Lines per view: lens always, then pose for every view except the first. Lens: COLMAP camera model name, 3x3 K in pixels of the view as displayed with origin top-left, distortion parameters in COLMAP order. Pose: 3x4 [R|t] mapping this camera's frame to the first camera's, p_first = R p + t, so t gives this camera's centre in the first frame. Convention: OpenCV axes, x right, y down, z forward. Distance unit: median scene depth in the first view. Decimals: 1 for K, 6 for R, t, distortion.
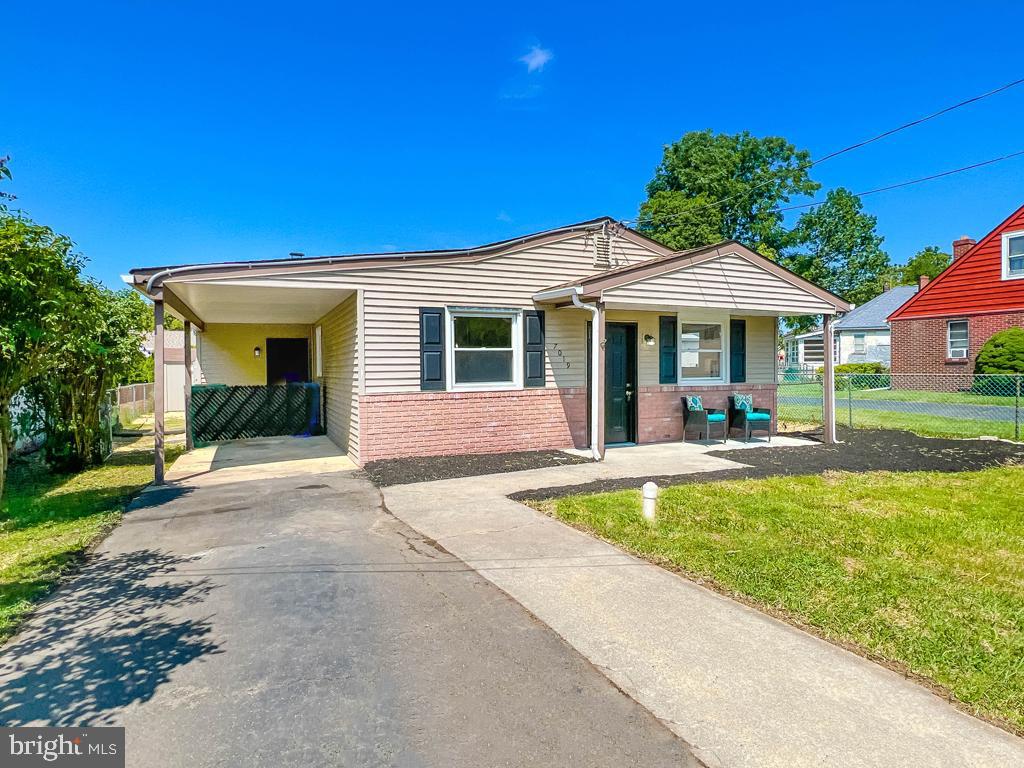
lens RADIAL K [[542.0, 0, 528.7], [0, 542.0, 381.7], [0, 0, 1]] dist [-0.002612, 0.000971]
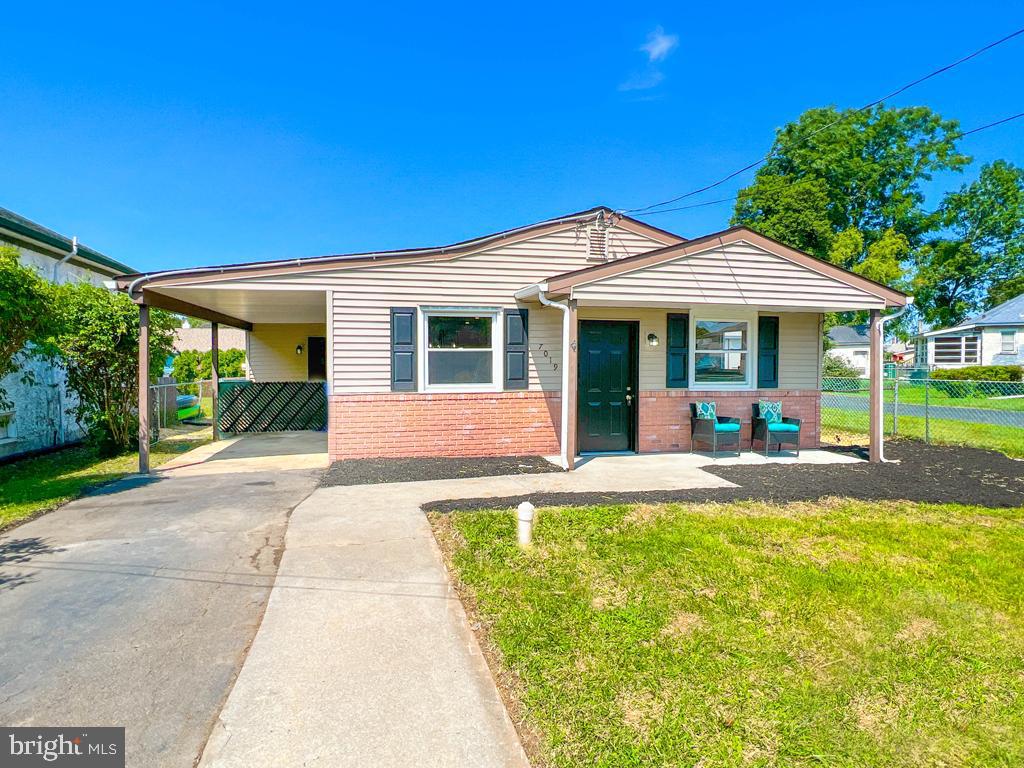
lens RADIAL K [[542.0, 0, 528.7], [0, 542.0, 381.7], [0, 0, 1]] dist [-0.002612, 0.000971]
pose [[0.979040, 0.016150, -0.203029, 0.223485], [-0.015127, 0.999864, 0.006589, -0.010156], [0.203107, -0.003380, 0.979151, 0.070624]]
